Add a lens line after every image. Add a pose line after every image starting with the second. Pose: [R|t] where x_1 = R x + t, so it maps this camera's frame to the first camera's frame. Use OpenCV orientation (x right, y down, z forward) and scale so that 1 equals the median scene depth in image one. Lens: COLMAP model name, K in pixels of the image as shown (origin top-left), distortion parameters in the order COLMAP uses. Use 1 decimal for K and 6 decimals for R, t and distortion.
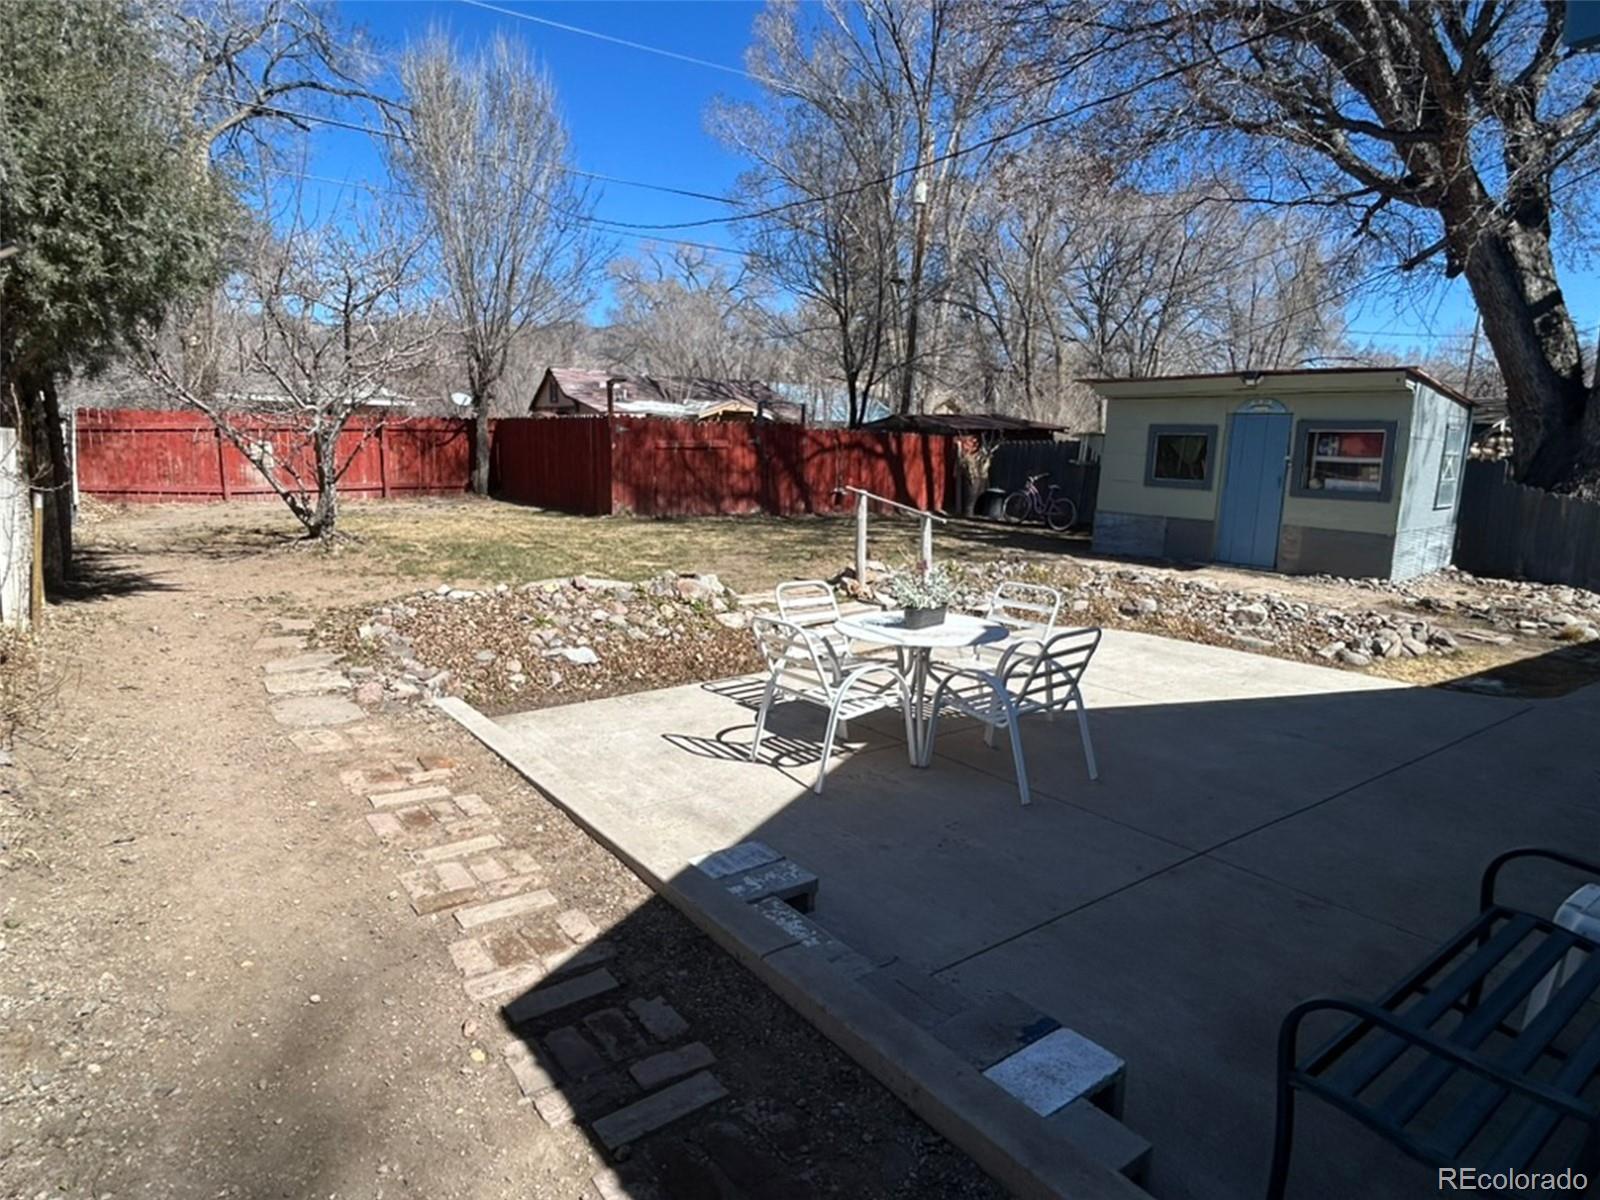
lens RADIAL K [[937.7, 0, 802.2], [0, 937.7, 602.4], [0, 0, 1]] dist [-0.001495, 0.004369]
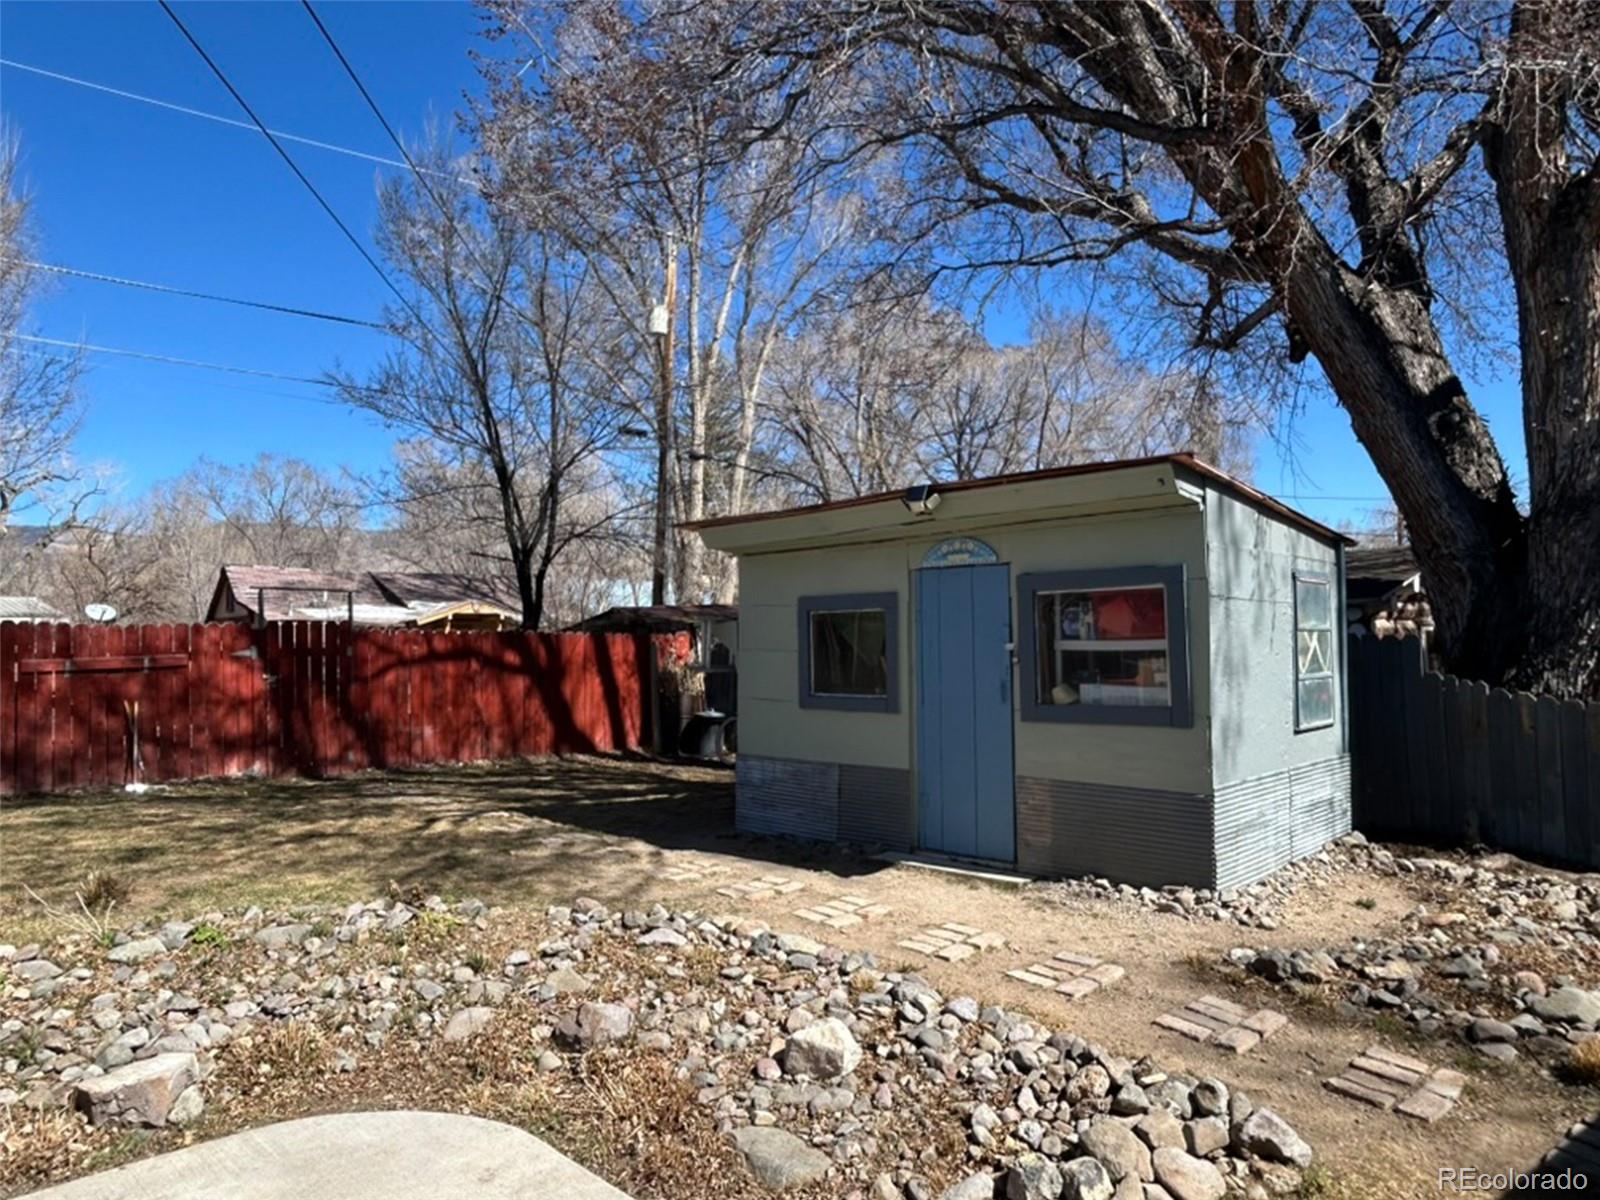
lens RADIAL K [[1097.1, 0, 797.7], [0, 1097.1, 601.4], [0, 0, 1]] dist [-0.004143, -0.006945]
pose [[0.995035, -0.035904, 0.092824, 0.334033], [0.054693, 0.976471, -0.208599, -0.056862], [-0.083150, 0.212640, 0.973586, 0.402274]]
